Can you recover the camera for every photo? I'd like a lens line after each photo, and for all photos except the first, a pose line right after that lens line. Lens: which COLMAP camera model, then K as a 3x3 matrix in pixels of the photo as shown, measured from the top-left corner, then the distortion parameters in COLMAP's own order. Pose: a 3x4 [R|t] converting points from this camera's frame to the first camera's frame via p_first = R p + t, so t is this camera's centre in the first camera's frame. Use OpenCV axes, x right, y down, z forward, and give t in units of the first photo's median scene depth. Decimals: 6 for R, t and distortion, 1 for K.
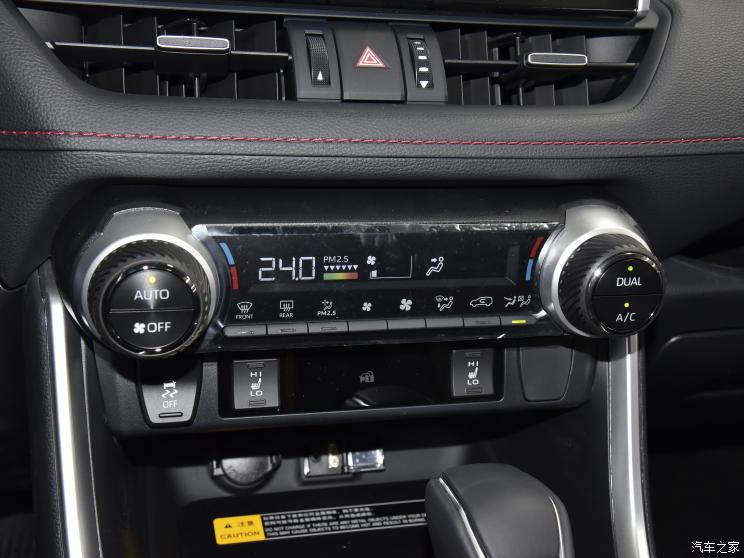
lens RADIAL K [[996.6, 0, 371.8], [0, 996.6, 276.6], [0, 0, 1]] dist [0.044159, 0.000000]
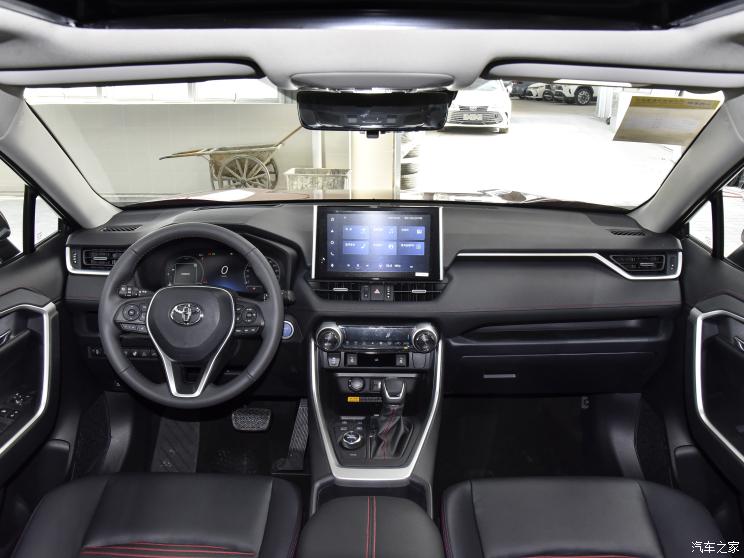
lens RADIAL K [[610.6, 0, 370.6], [0, 610.6, 278.8], [0, 0, 1]] dist [-0.001863, -0.000123]
pose [[0.975205, 0.005724, -0.221227, 0.610547], [-0.031069, 0.993306, -0.111258, 0.047121], [0.219109, 0.115373, 0.968855, -1.840836]]
